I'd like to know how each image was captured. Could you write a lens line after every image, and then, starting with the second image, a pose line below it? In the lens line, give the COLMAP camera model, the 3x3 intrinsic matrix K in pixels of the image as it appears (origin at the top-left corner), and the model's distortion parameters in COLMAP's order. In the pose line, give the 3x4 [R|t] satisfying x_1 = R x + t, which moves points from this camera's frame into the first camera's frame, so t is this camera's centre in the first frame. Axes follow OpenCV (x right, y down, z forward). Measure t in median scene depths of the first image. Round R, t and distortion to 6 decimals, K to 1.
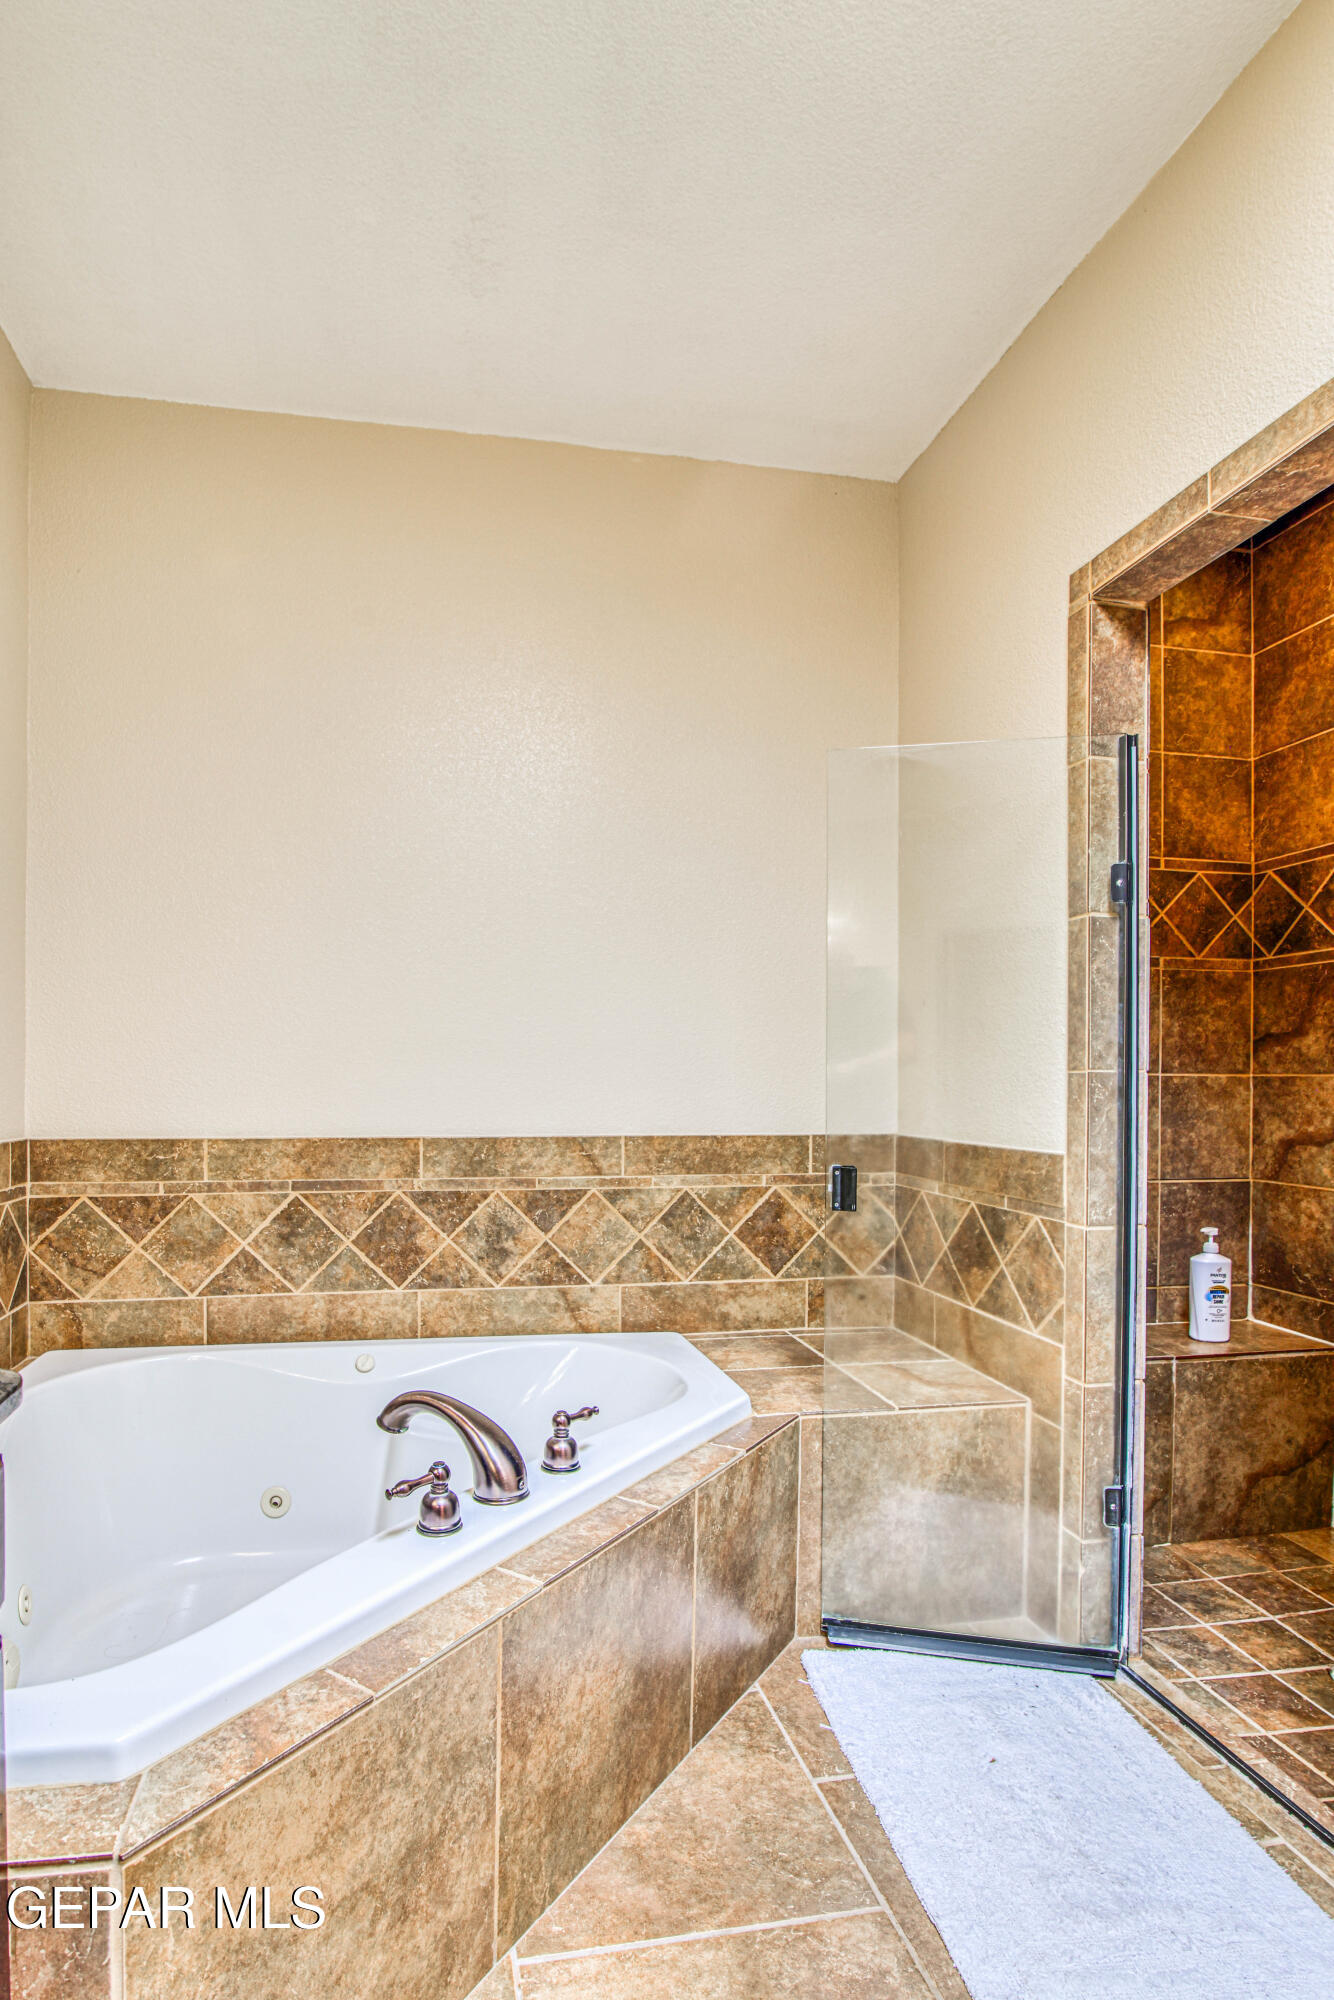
lens RADIAL K [[1011.0, 0, 574.1], [0, 1011.0, 1082.4], [0, 0, 1]] dist [-0.015474, -0.000050]
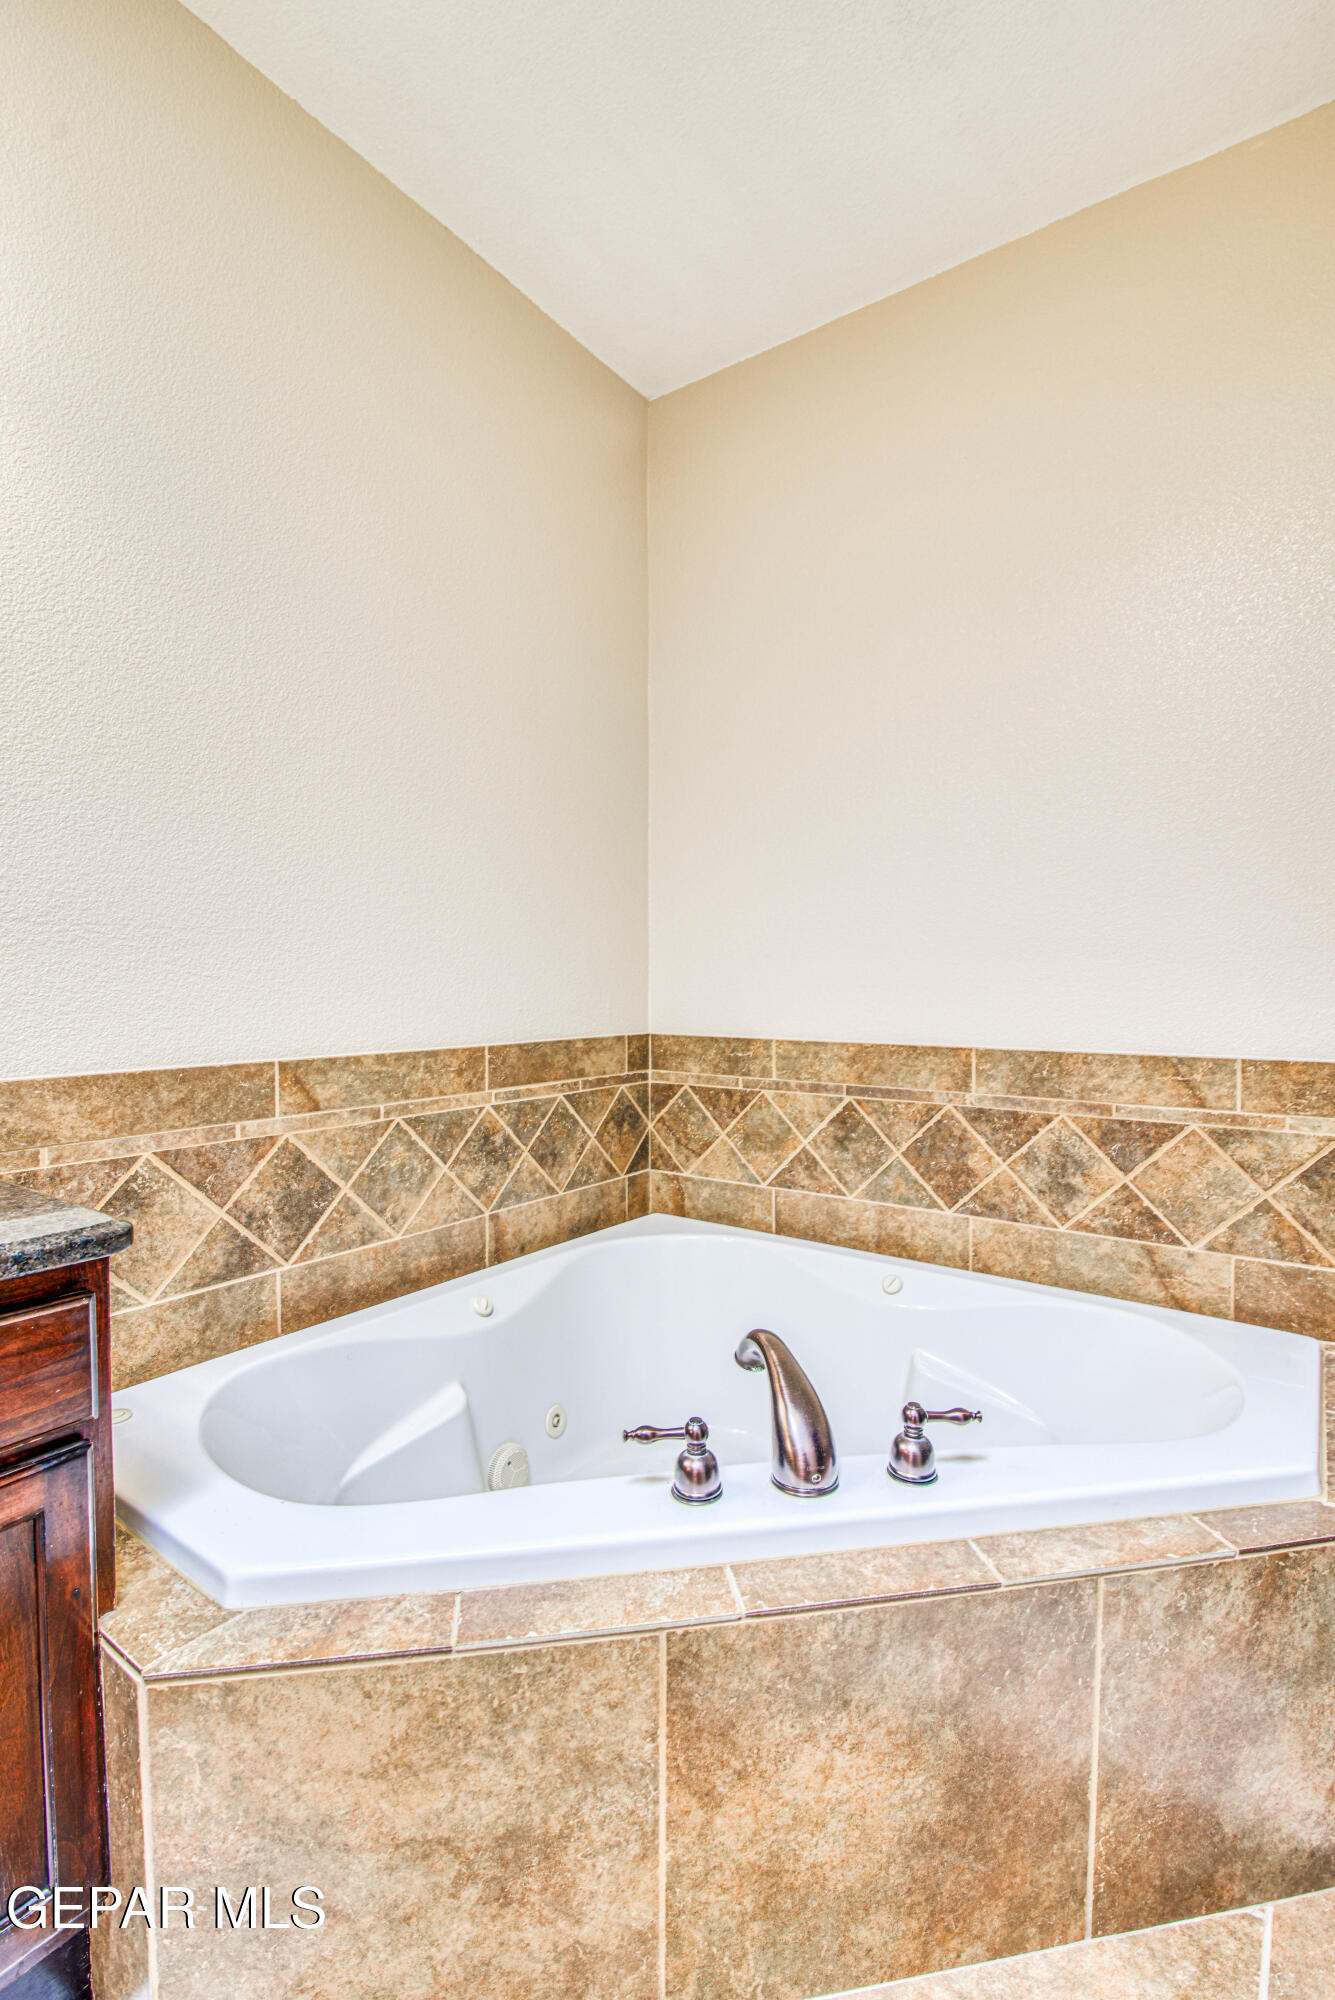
lens RADIAL K [[909.5, 0, 693.2], [0, 909.5, 994.0], [0, 0, 1]] dist [-0.017723, 0.001032]
pose [[0.713985, 0.007391, -0.700122, 0.283793], [-0.000925, 0.999953, 0.009613, -0.001314], [0.700160, -0.006216, 0.713959, 0.297080]]
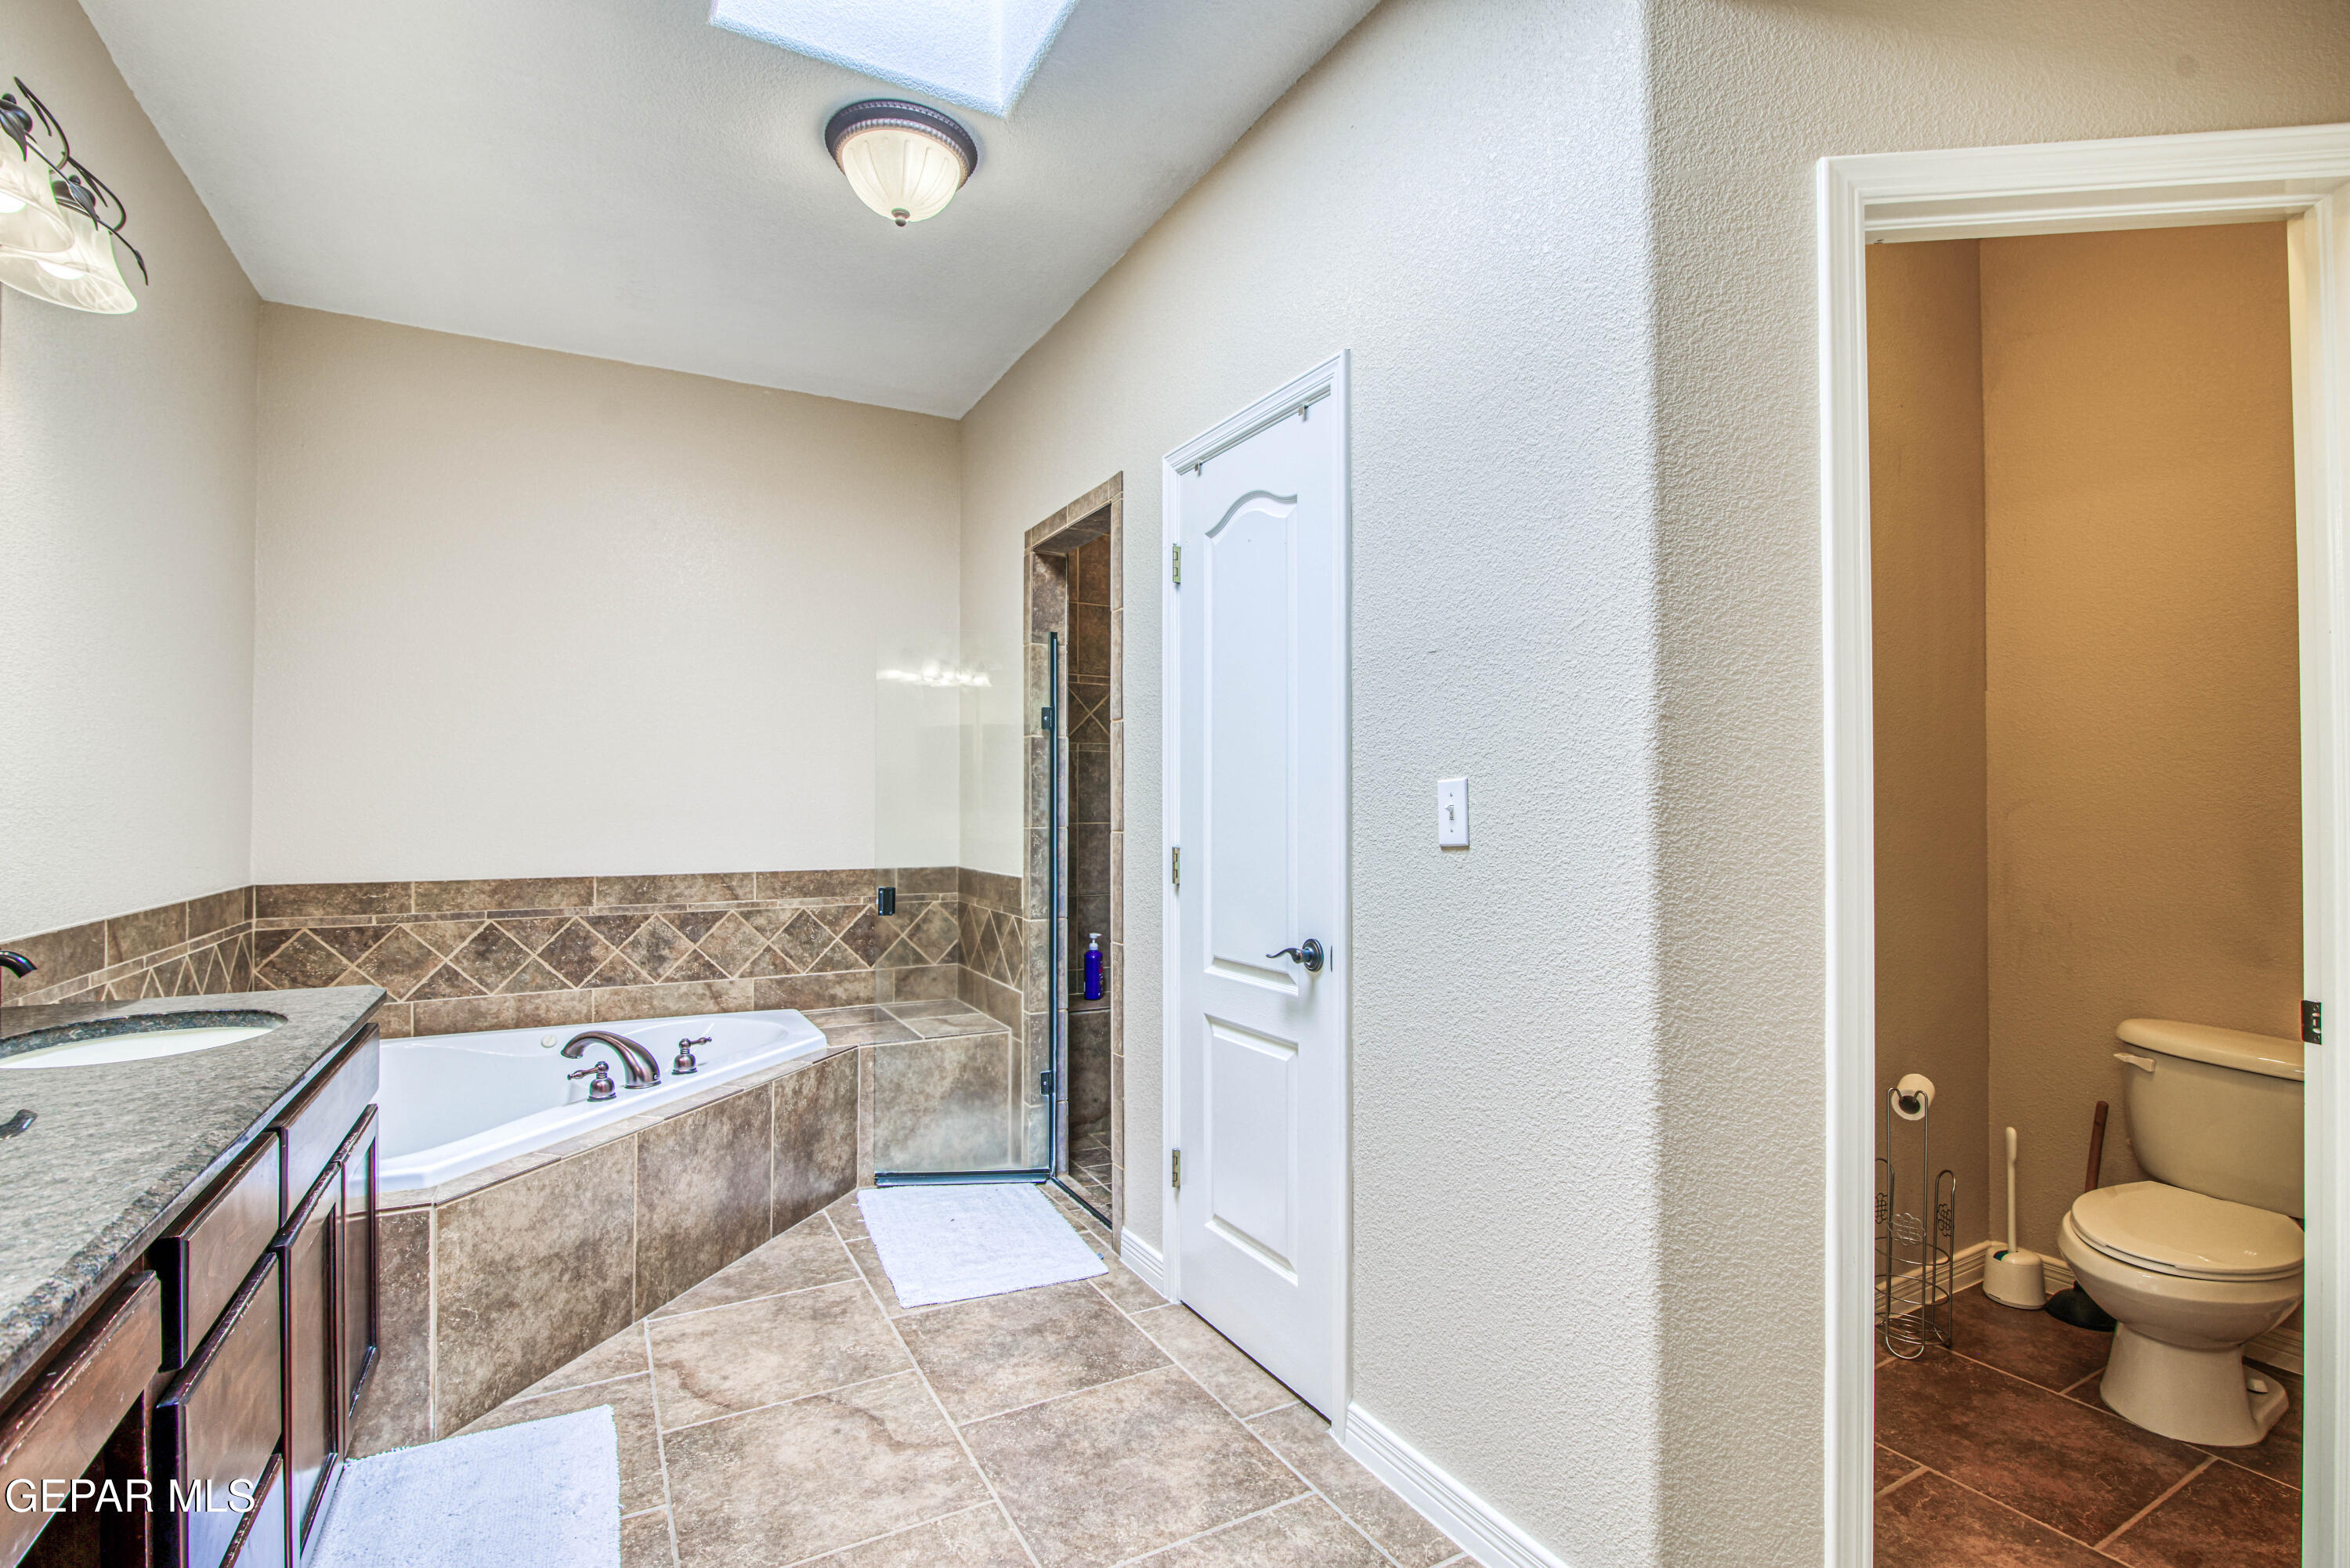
lens RADIAL K [[1068.6, 0, 1166.0], [0, 1068.6, 792.2], [0, 0, 1]] dist [-0.017723, 0.001032]
pose [[0.944994, 0.000058, 0.327088, 0.129033], [0.005442, 0.999859, -0.015901, -0.038309], [-0.327043, 0.016806, 0.944860, -0.730885]]
